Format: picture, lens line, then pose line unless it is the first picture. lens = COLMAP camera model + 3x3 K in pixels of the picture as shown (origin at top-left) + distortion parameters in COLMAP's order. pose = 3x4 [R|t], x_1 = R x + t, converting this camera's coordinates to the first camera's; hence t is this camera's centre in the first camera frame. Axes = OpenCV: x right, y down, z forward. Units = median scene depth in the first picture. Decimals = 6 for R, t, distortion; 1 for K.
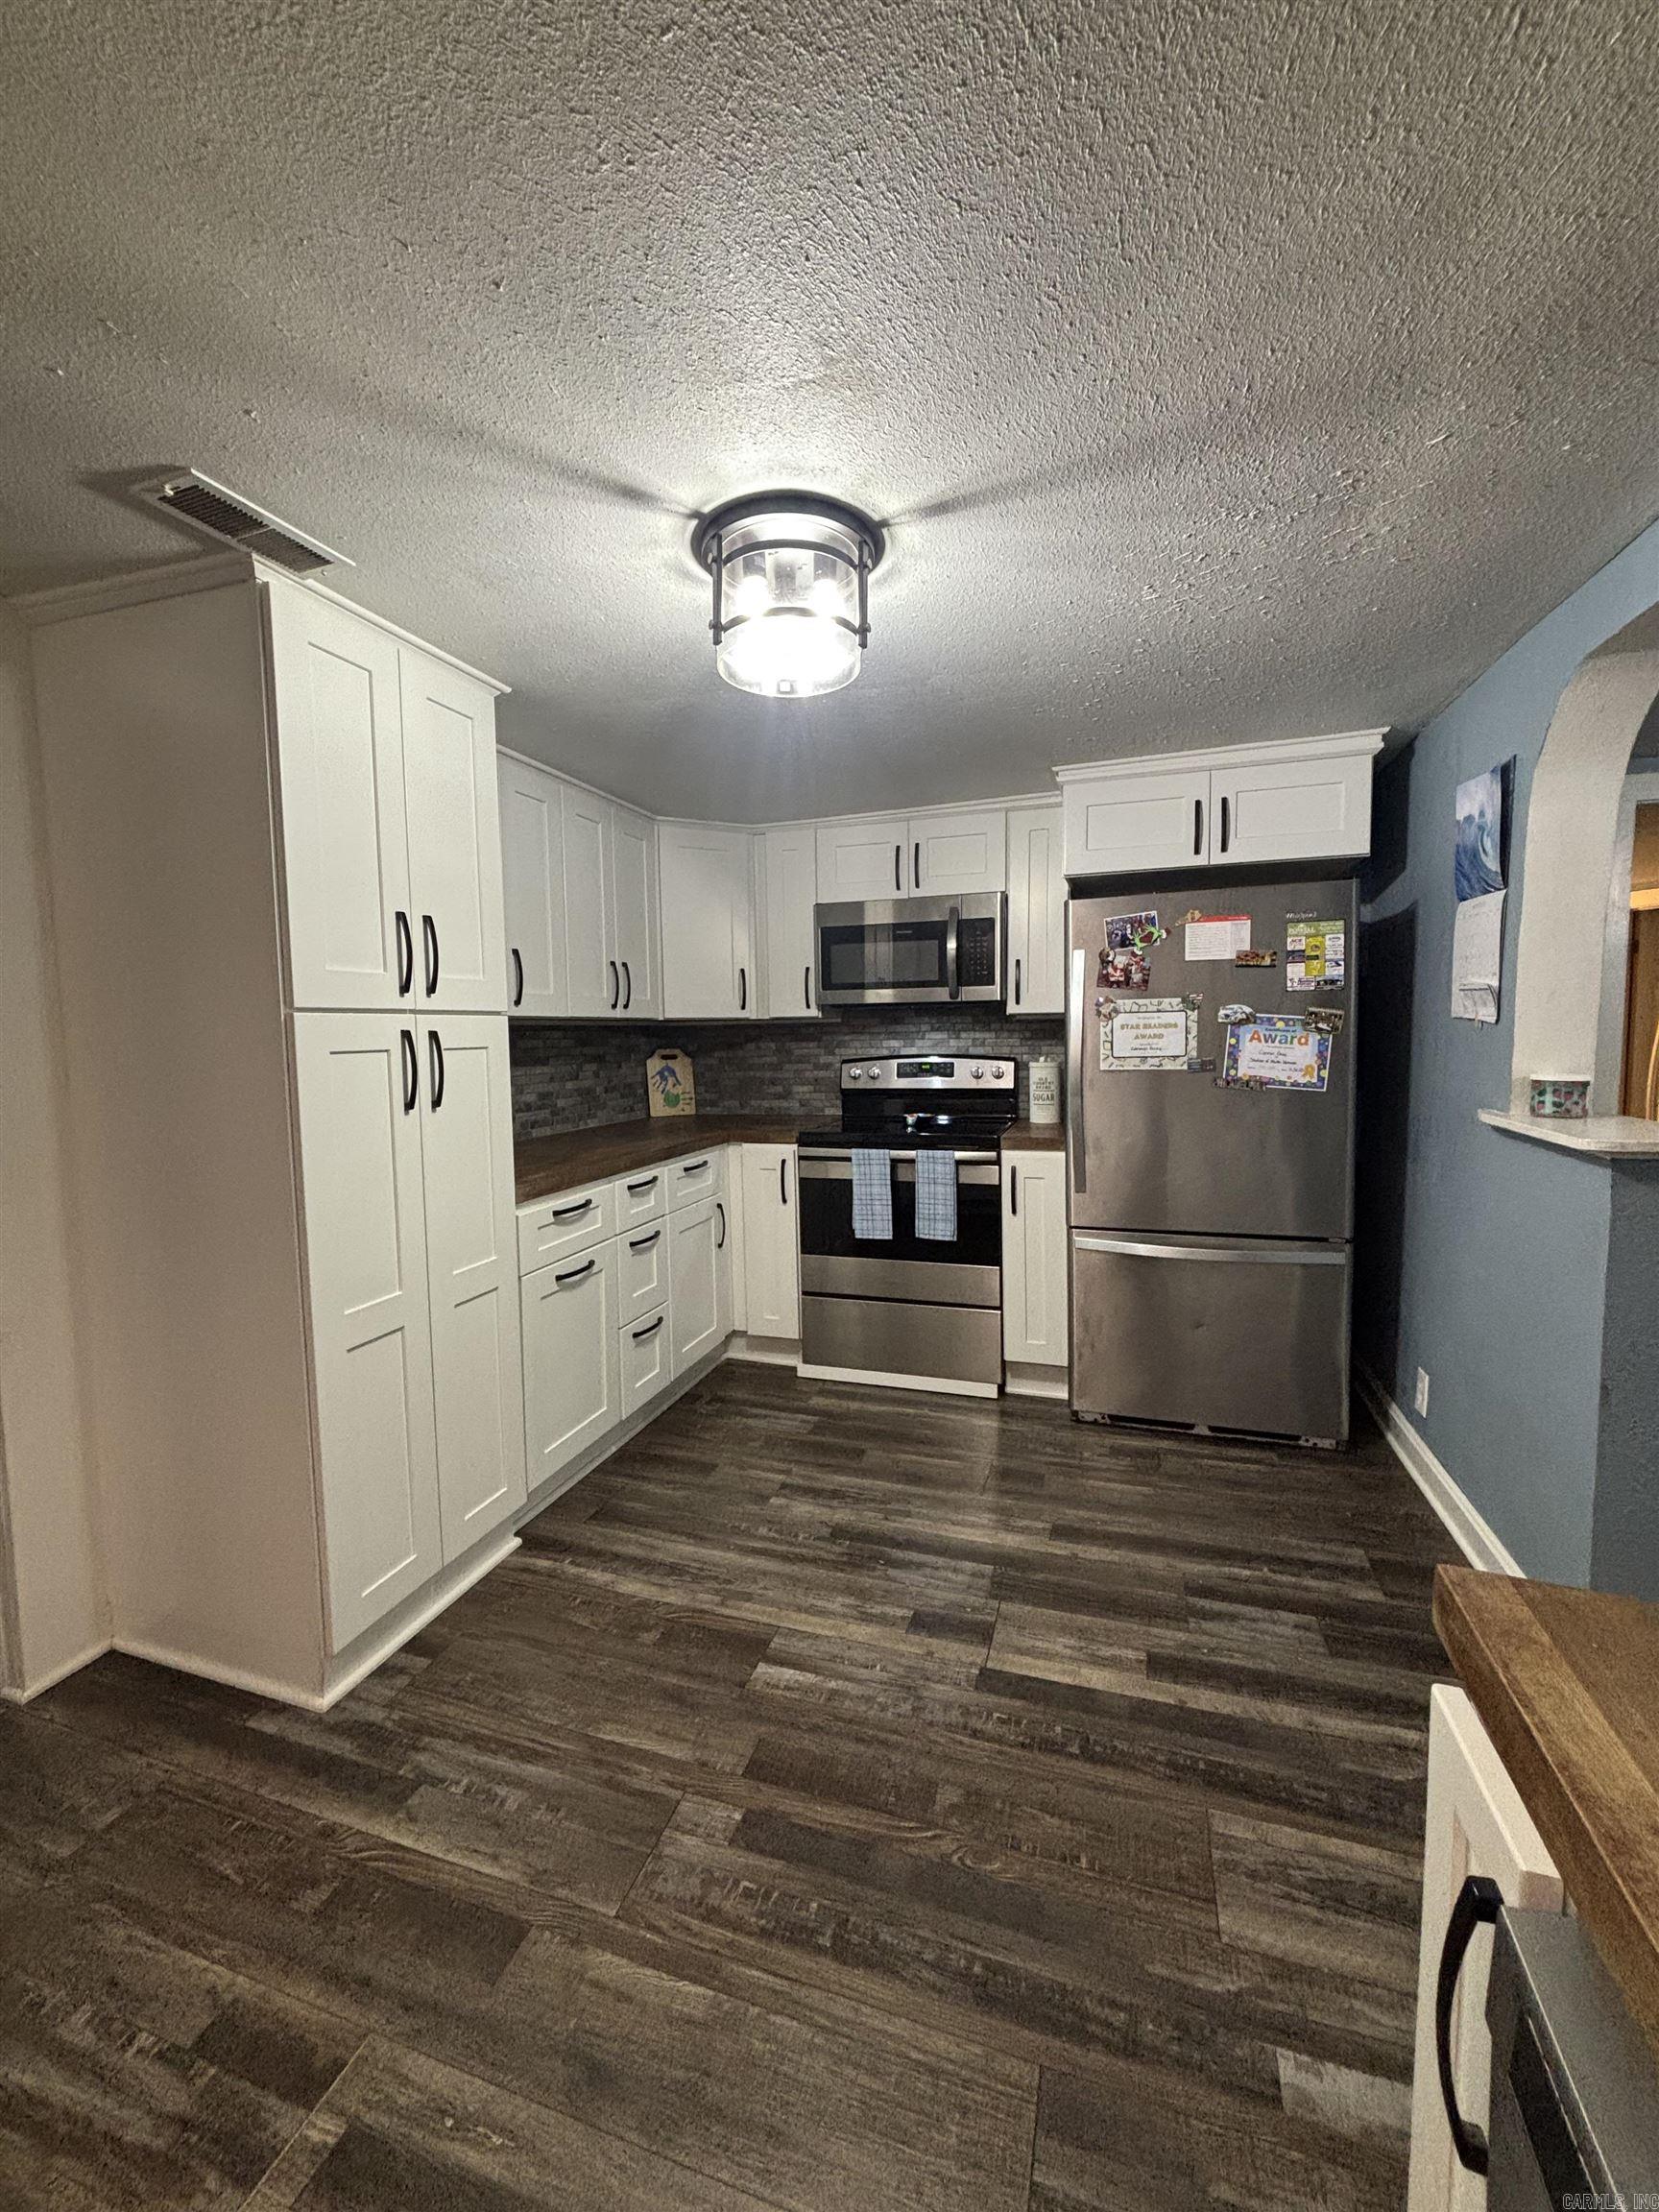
lens RADIAL K [[891.8, 0, 833.7], [0, 891.8, 1100.8], [0, 0, 1]] dist [0.001372, 0.001105]
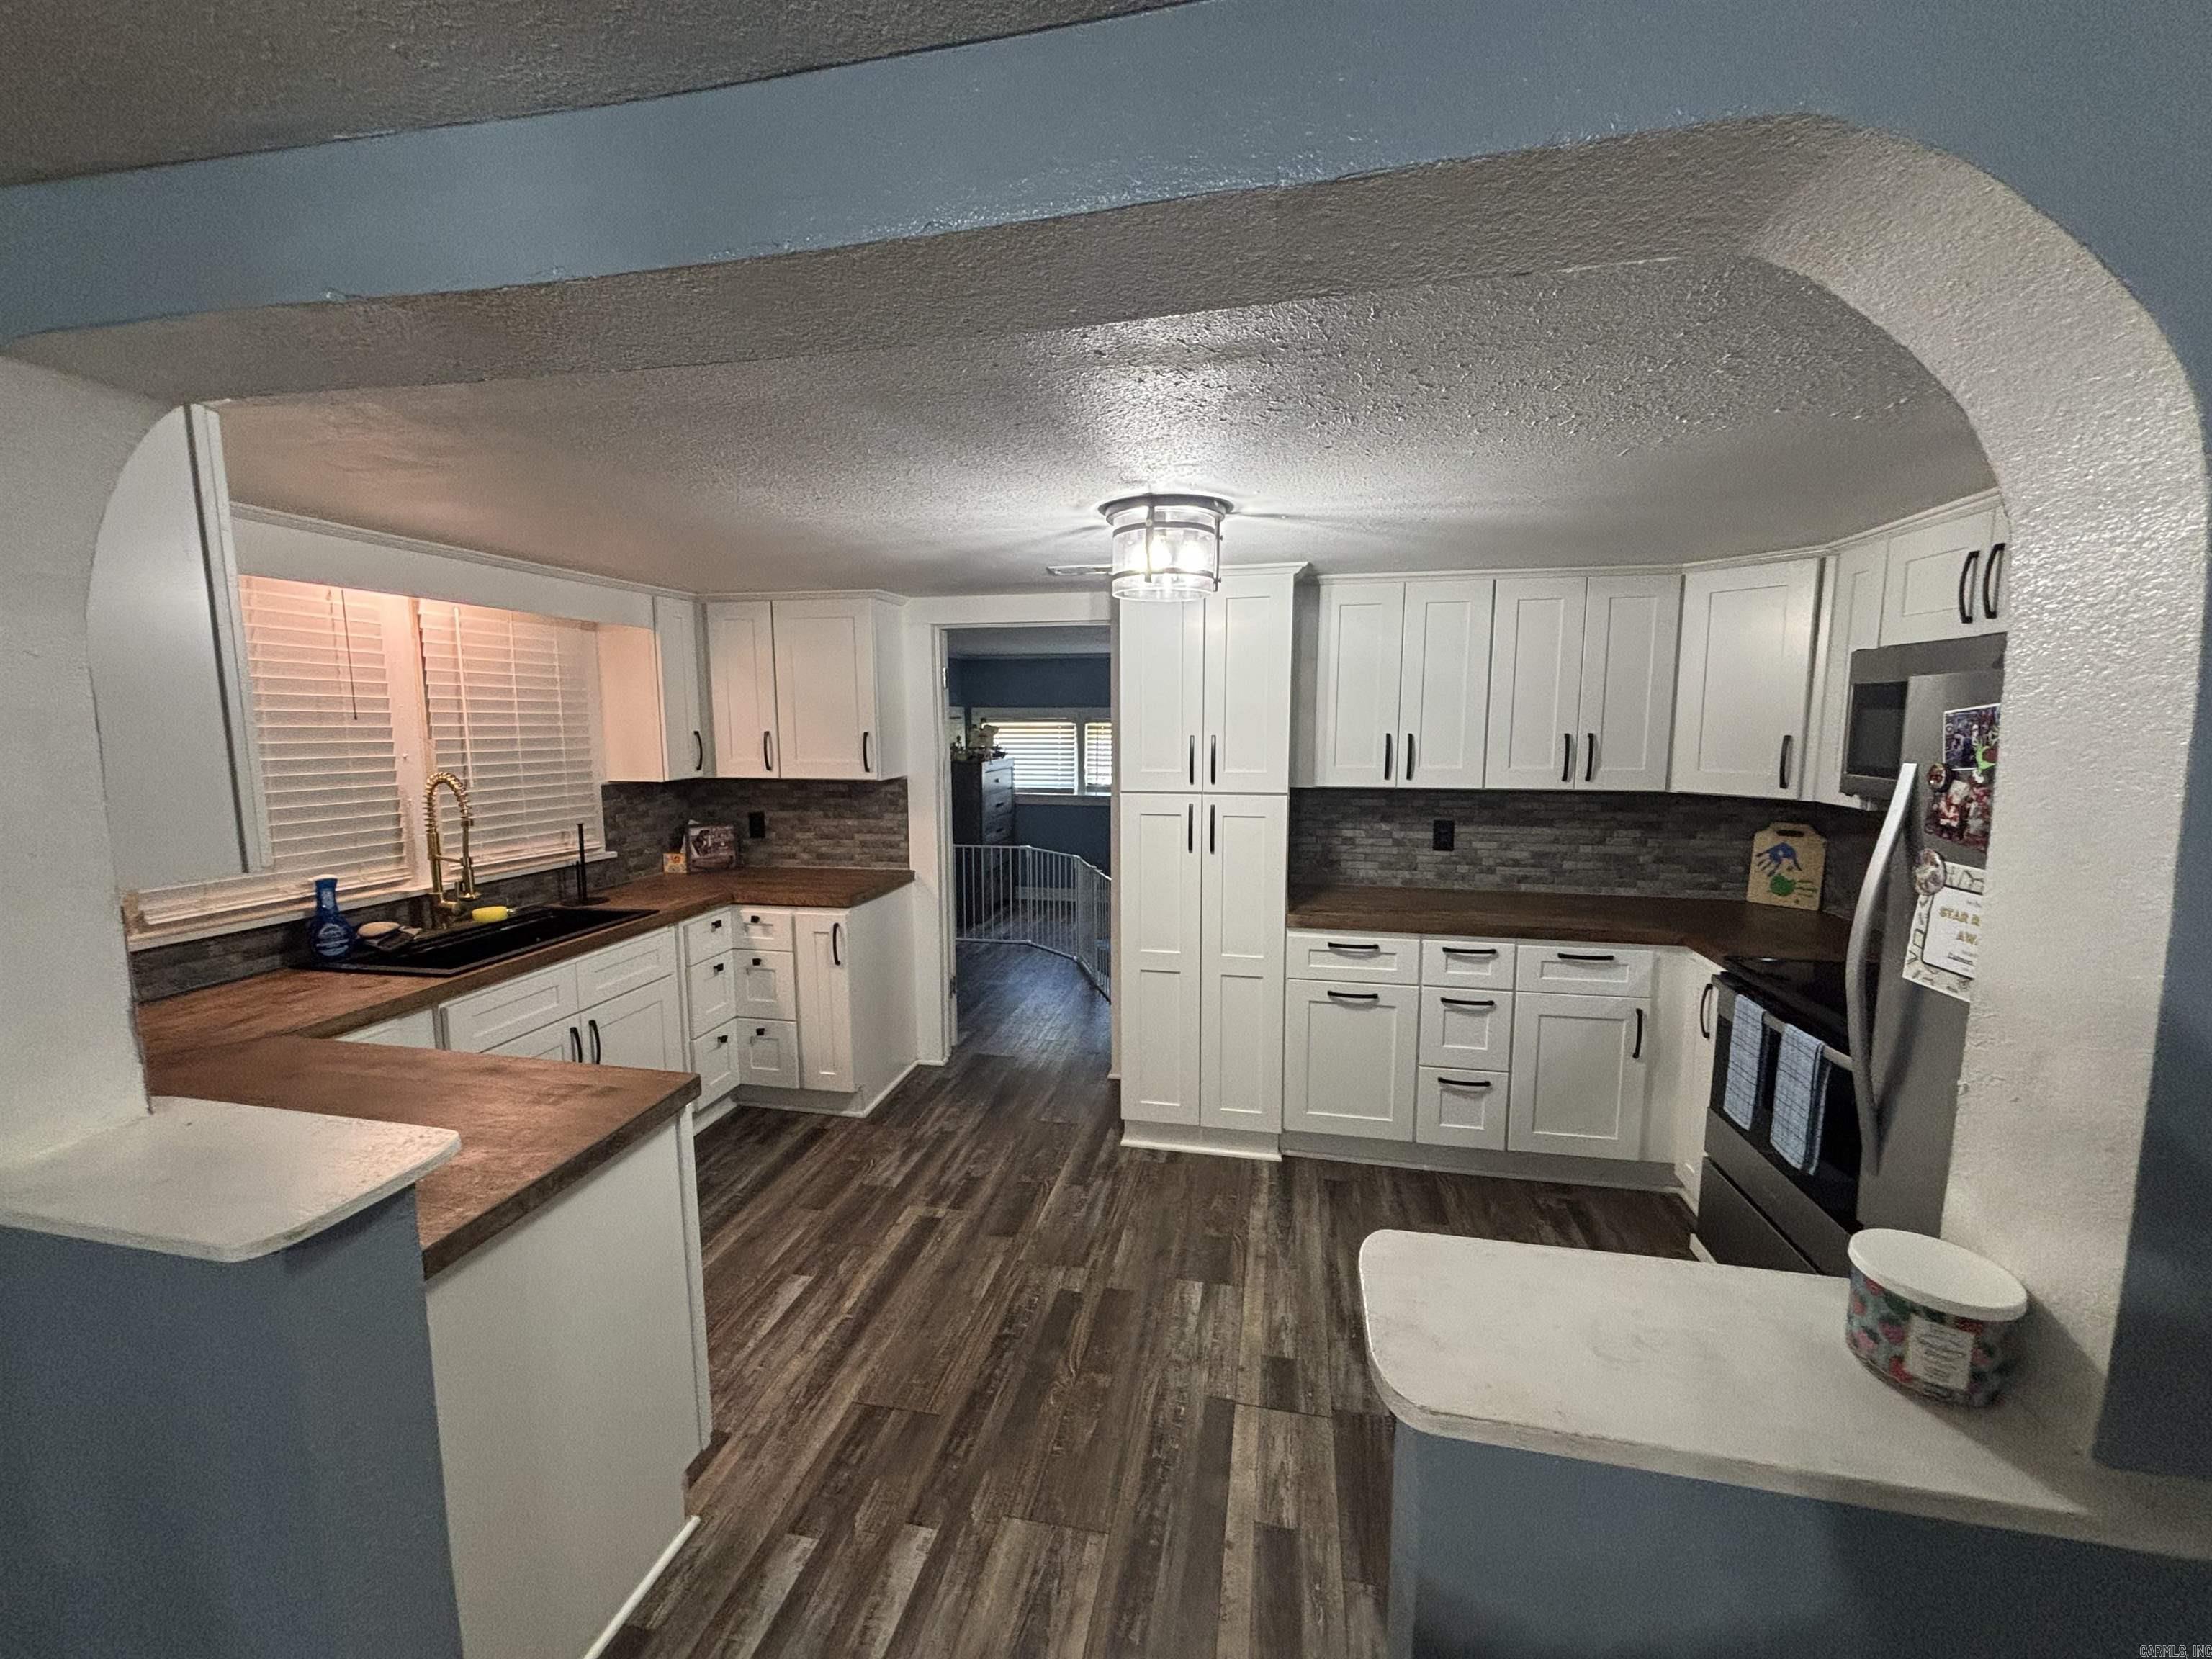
lens RADIAL K [[891.8, 0, 1097.6], [0, 891.8, 829.3], [0, 0, 1]] dist [0.001372, 0.001105]
pose [[0.110013, 0.141185, -0.983852, 1.083021], [-0.076538, 0.988124, 0.133240, -0.225961], [0.990979, 0.060644, 0.119513, 0.578897]]
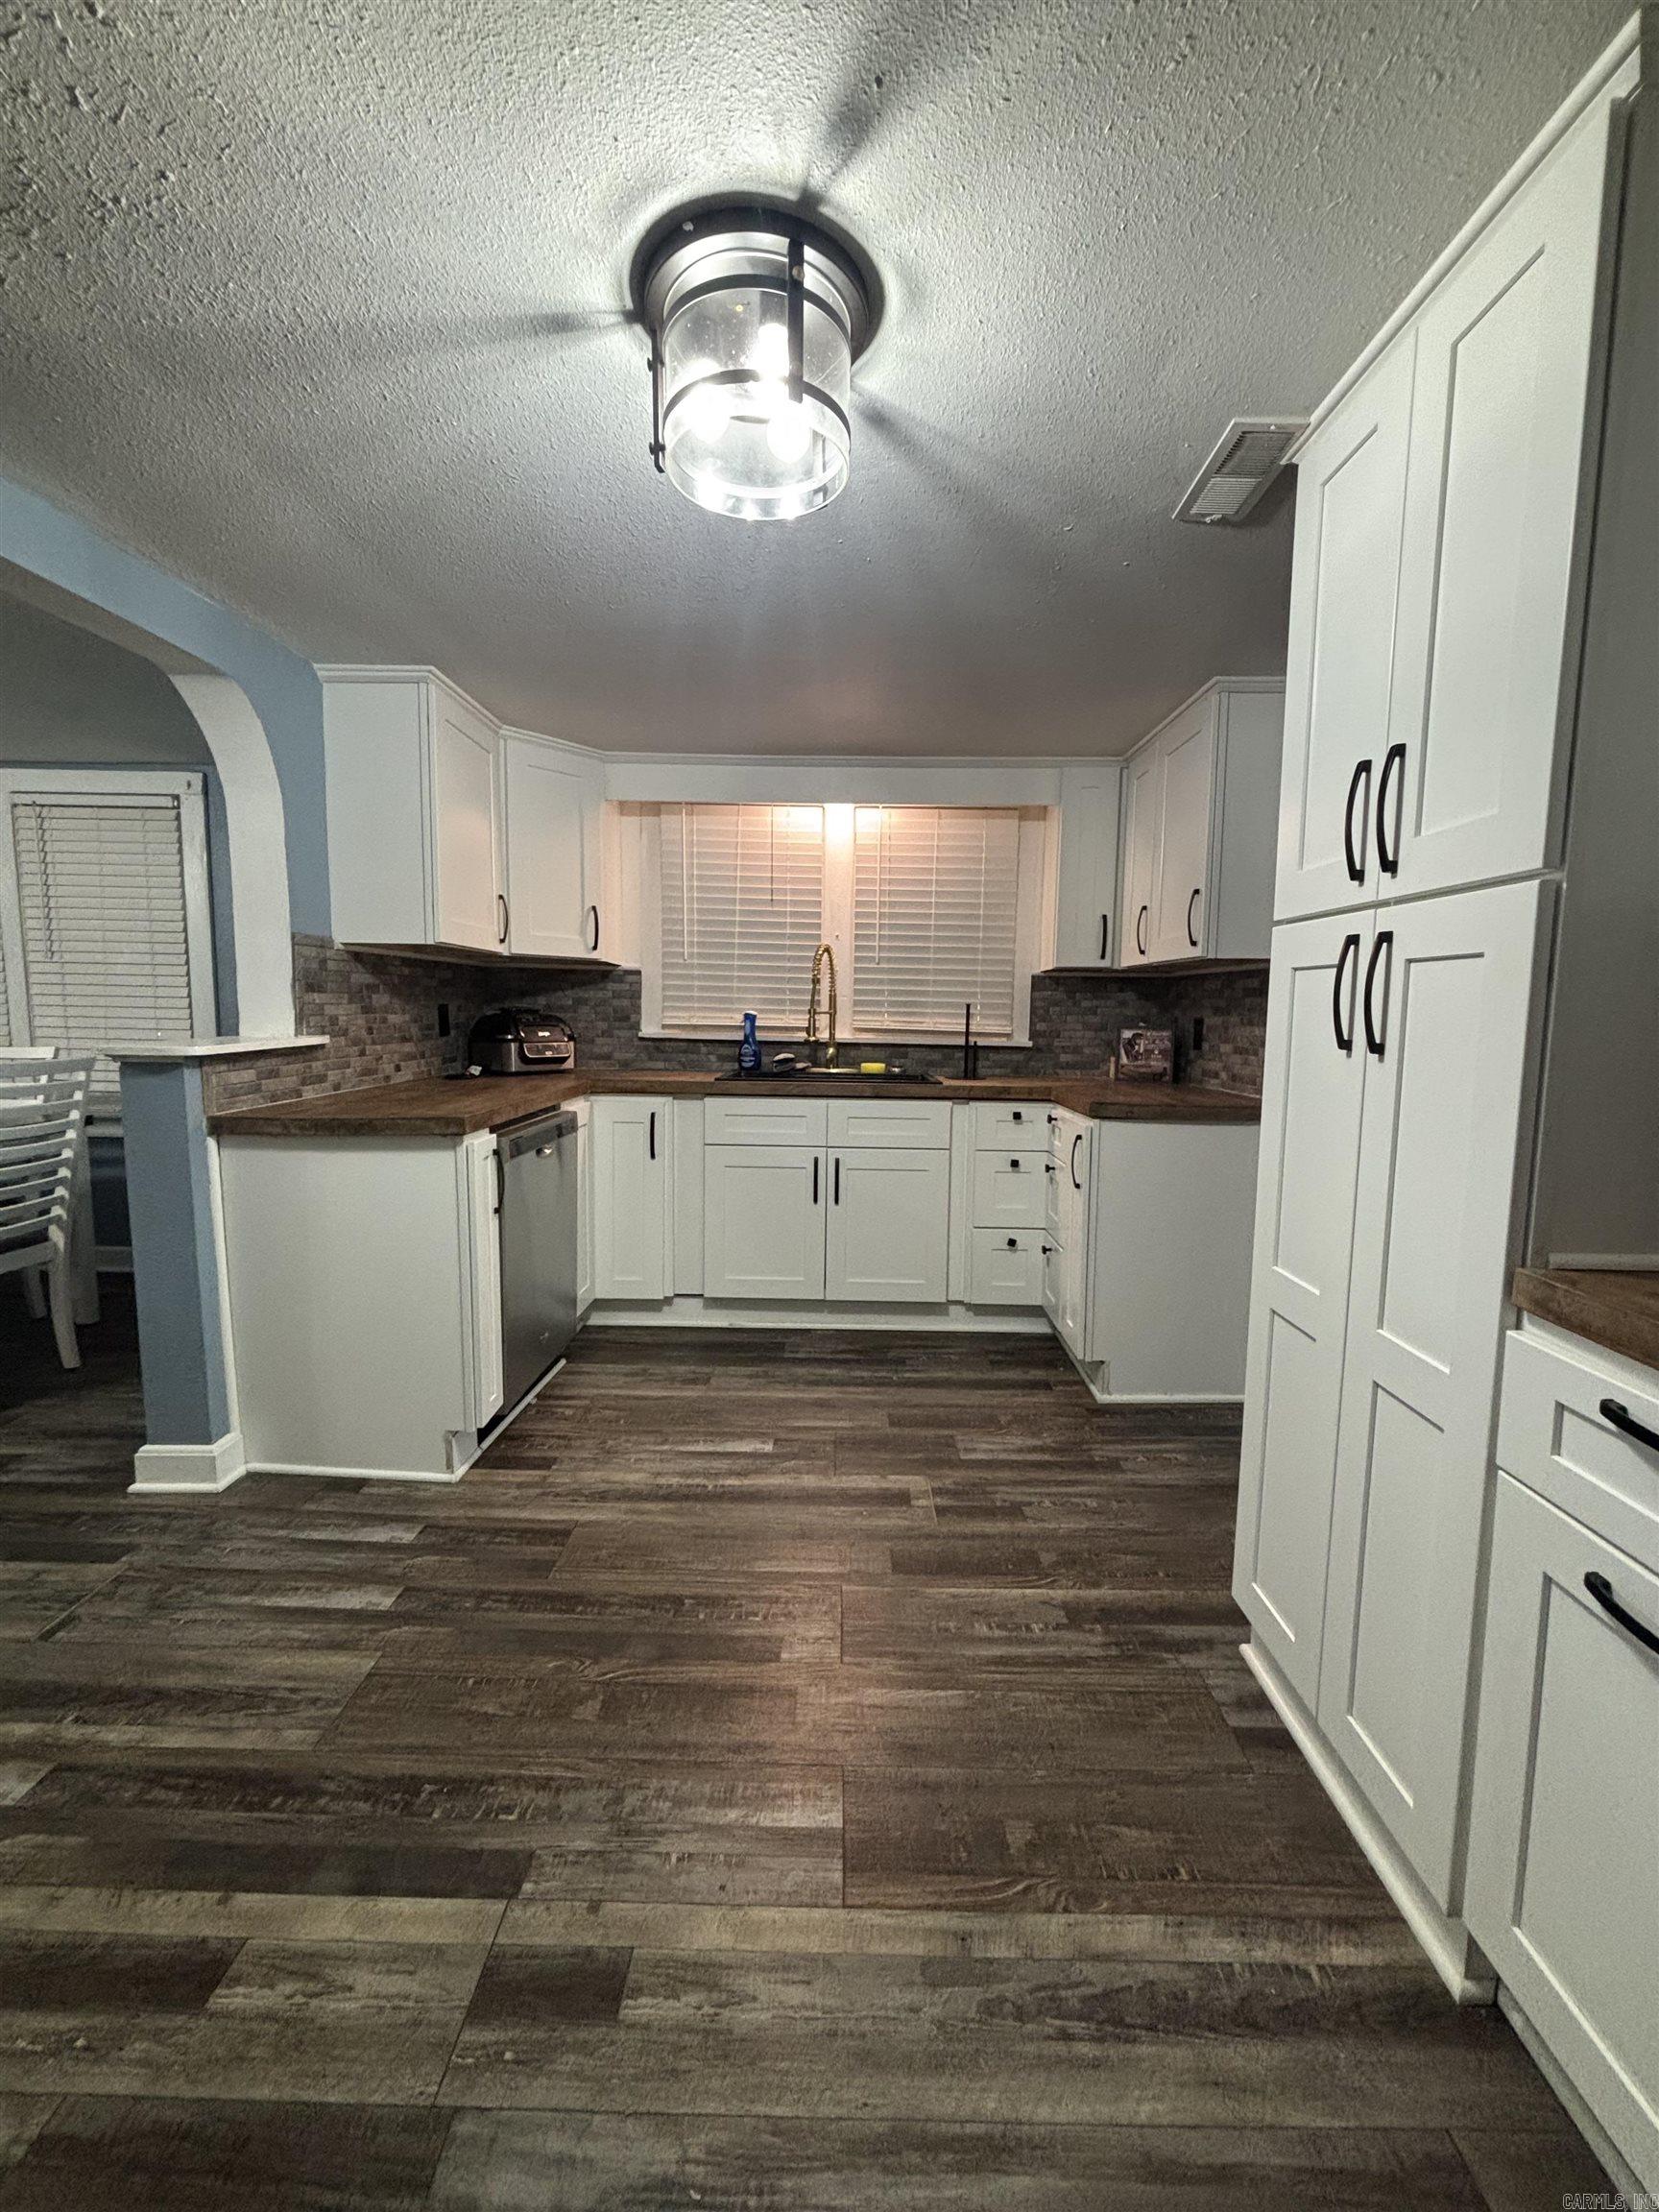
lens RADIAL K [[891.8, 0, 835.9], [0, 891.8, 1098.6], [0, 0, 1]] dist [0.001372, 0.001105]
pose [[-0.952323, 0.032284, -0.303377, 0.109482], [-0.024250, 0.983230, 0.180752, -0.064633], [0.304125, 0.179492, -0.935570, 1.439883]]
